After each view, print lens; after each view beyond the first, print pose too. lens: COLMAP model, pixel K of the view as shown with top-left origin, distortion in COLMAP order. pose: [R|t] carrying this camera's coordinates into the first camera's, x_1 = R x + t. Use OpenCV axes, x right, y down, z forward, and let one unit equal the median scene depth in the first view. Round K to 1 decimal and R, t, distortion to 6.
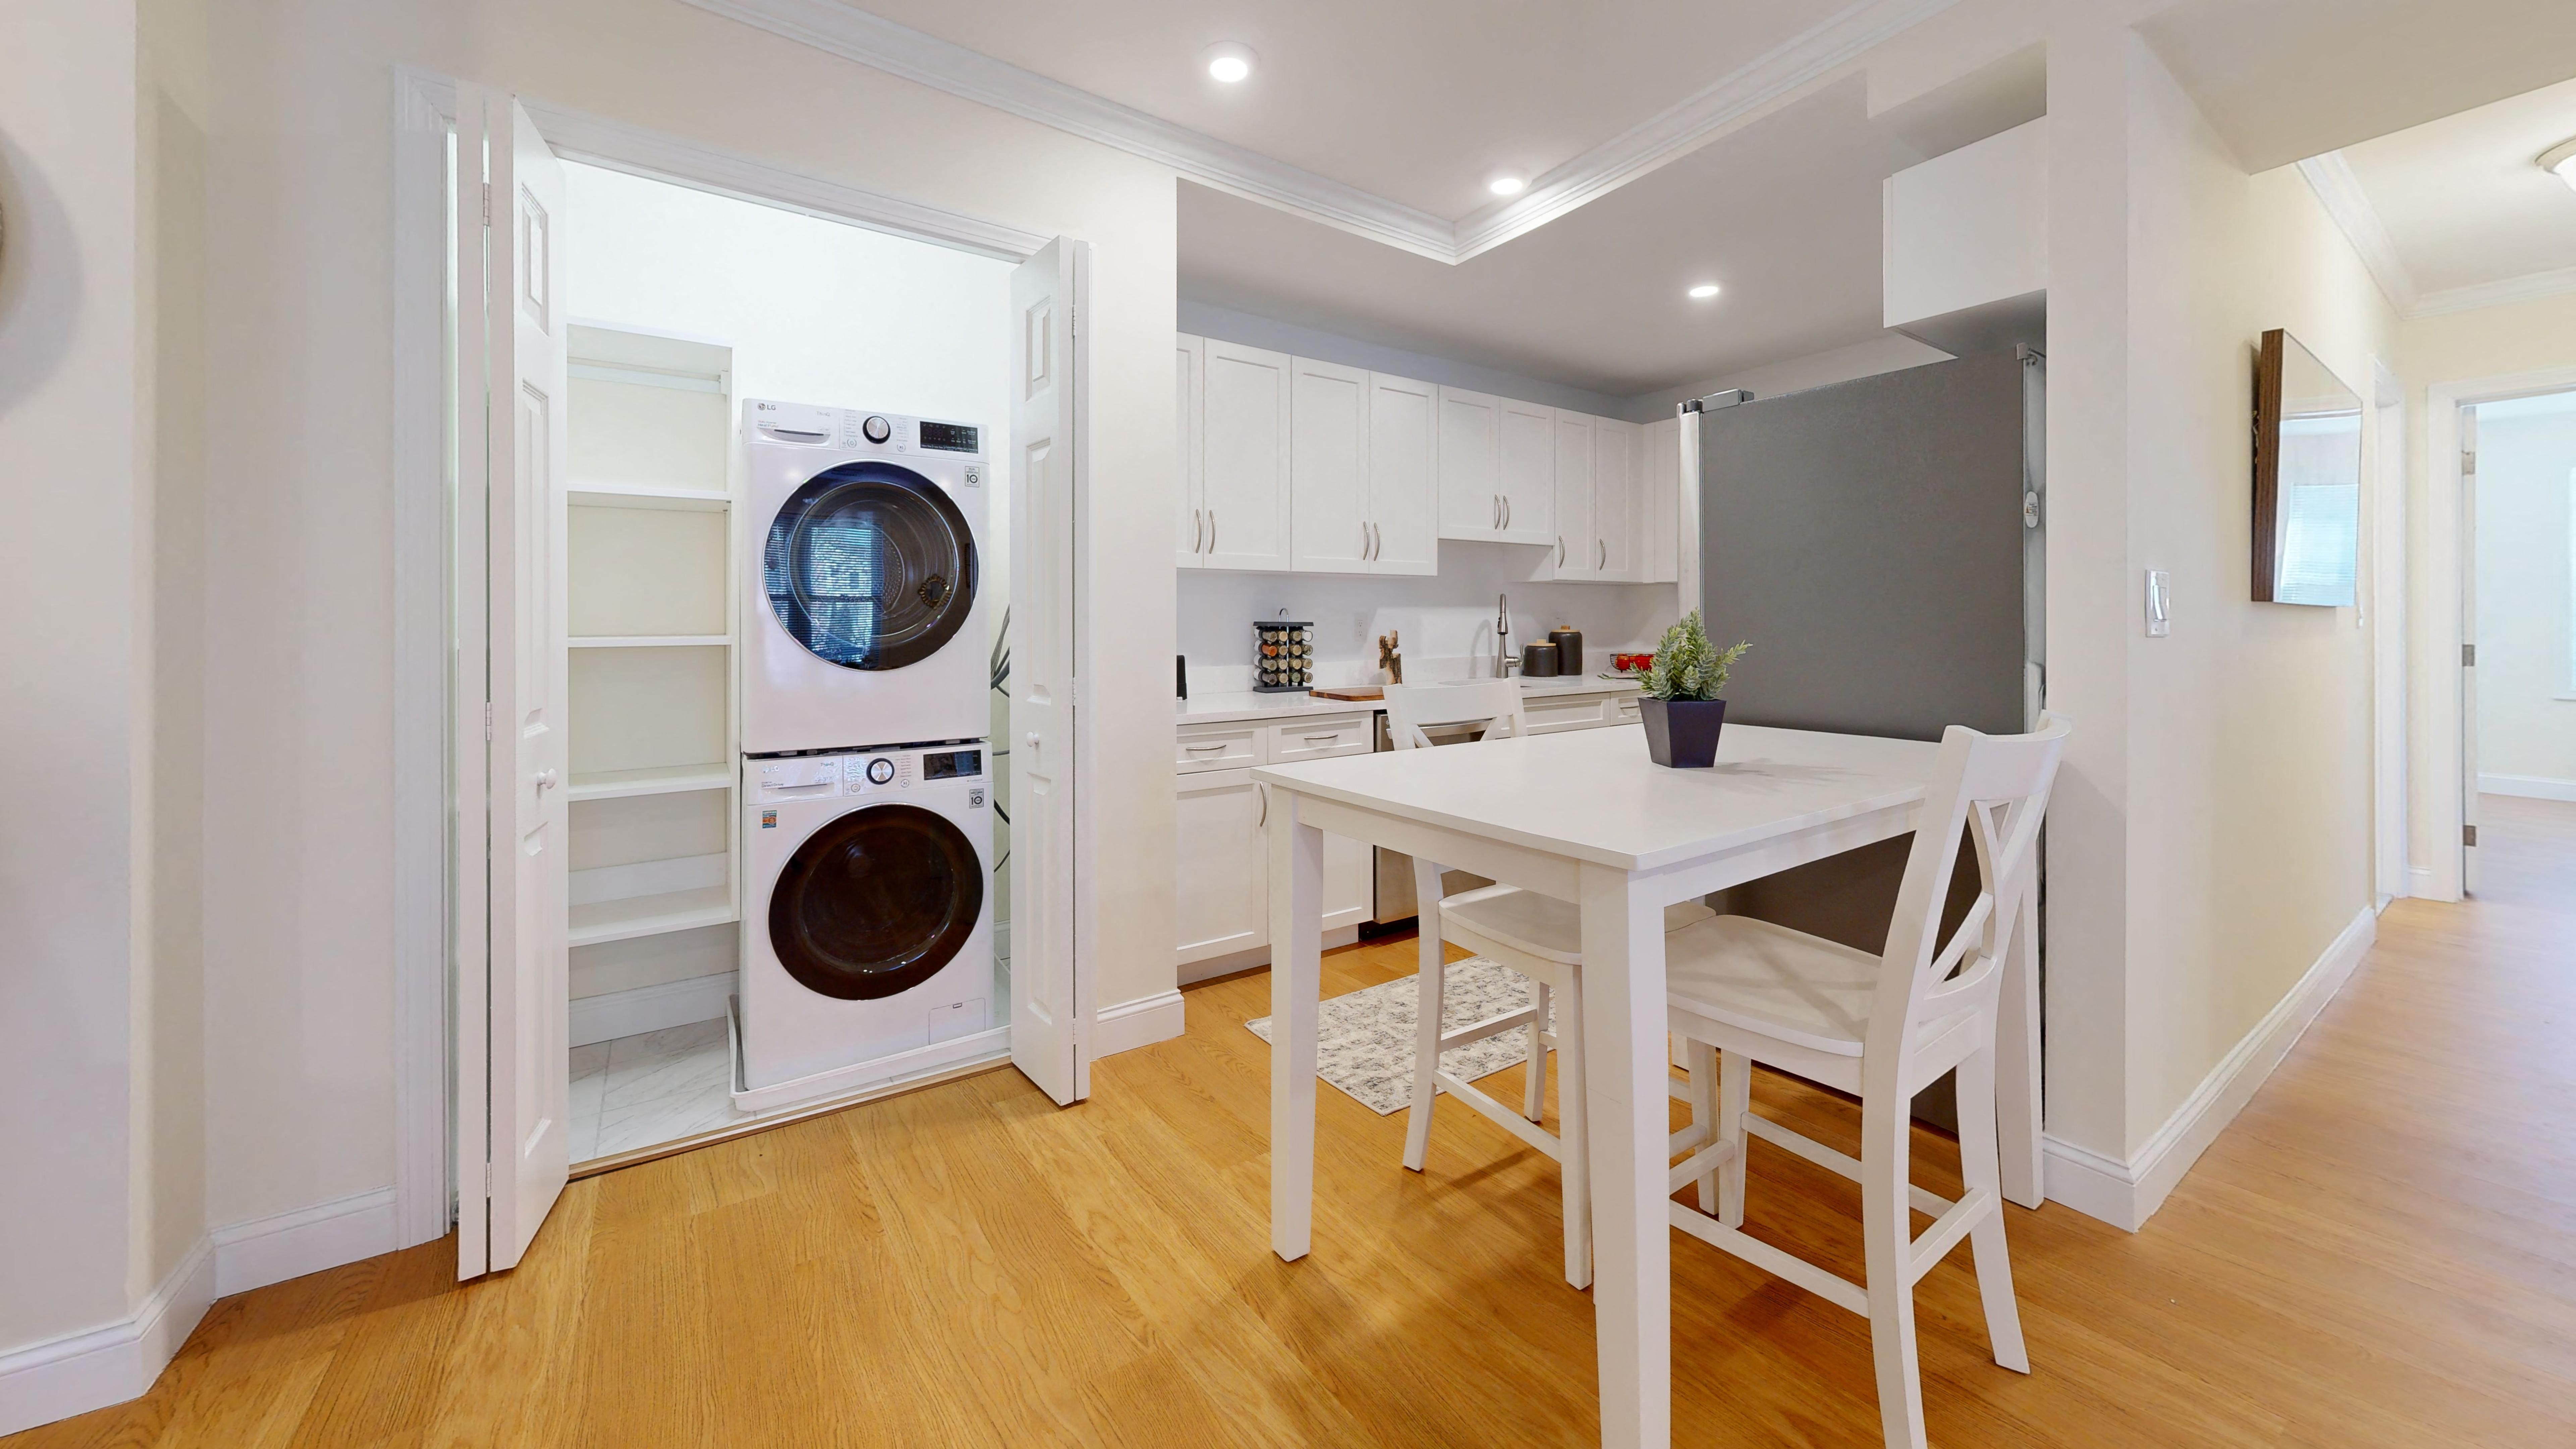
lens RADIAL K [[949.1, 0, 1288.0], [0, 949.1, 724.5], [0, 0, 1]] dist [-0.000208, -0.000018]
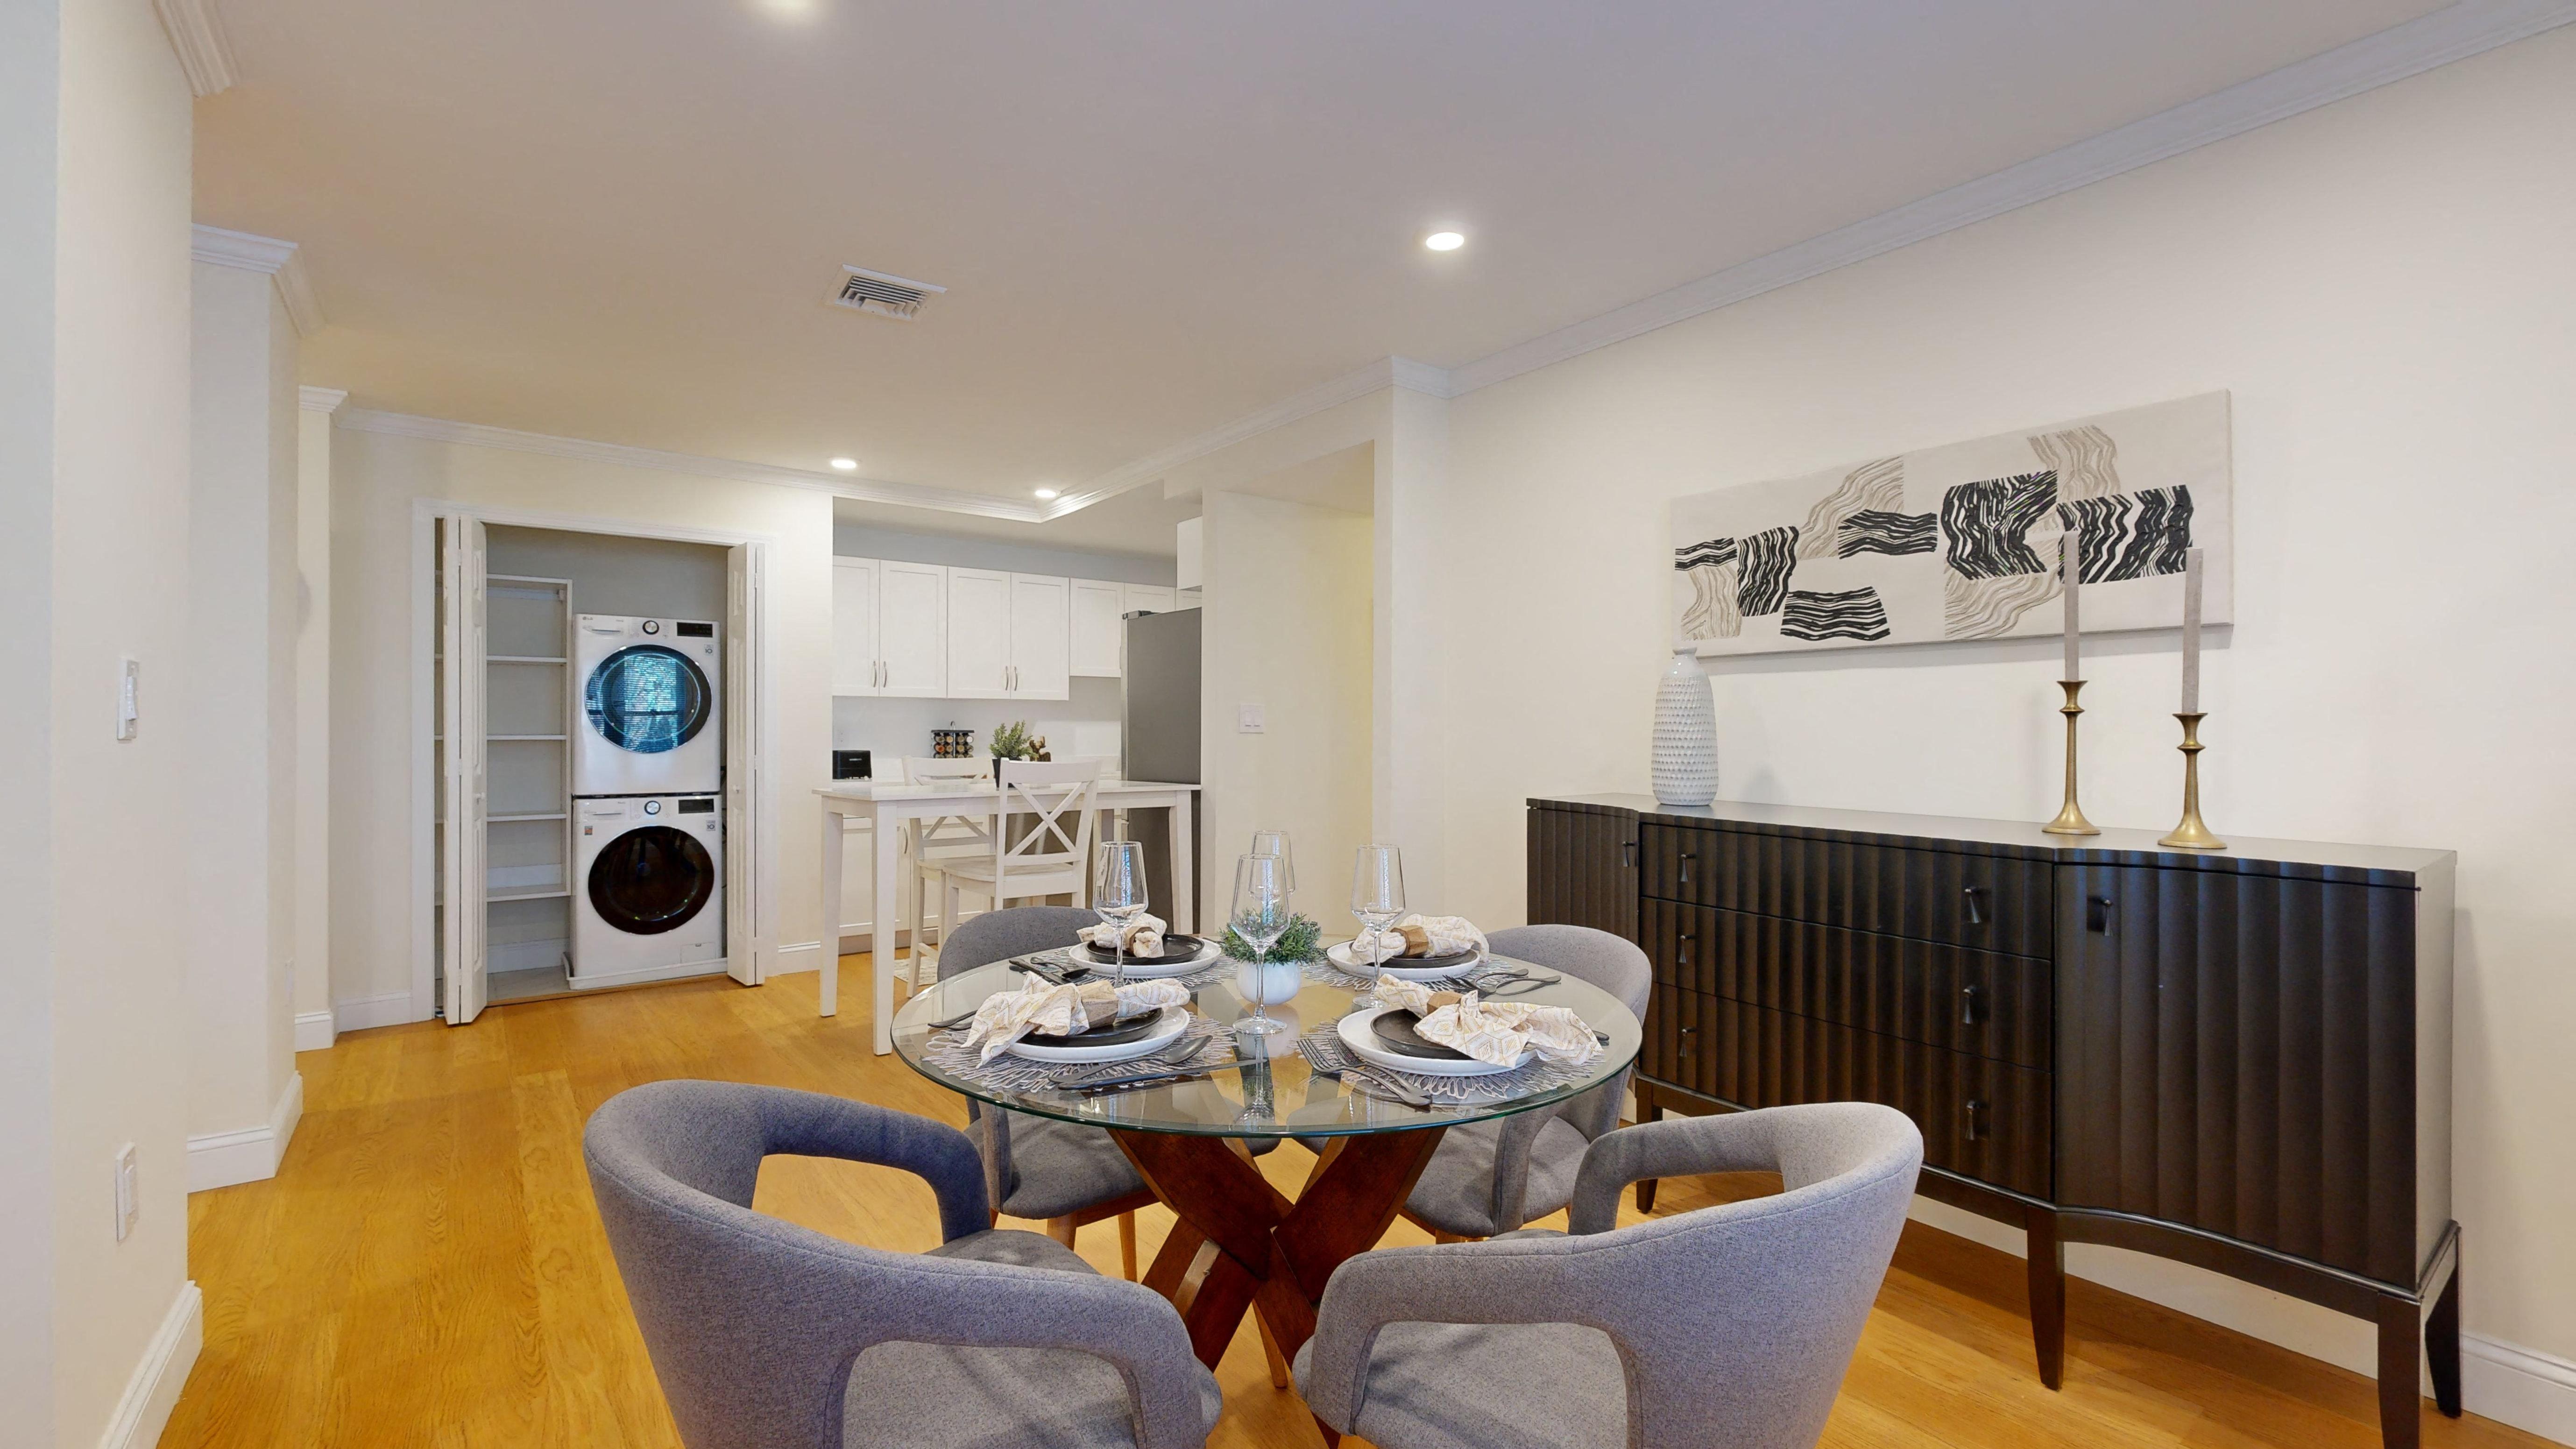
lens RADIAL K [[949.1, 0, 1288.0], [0, 949.1, 724.5], [0, 0, 1]] dist [-0.000208, -0.000018]
pose [[0.990007, -0.005051, 0.140925, 0.303877], [0.021174, 0.993353, -0.113140, 0.067008], [-0.139417, 0.114993, 0.983534, -0.576029]]
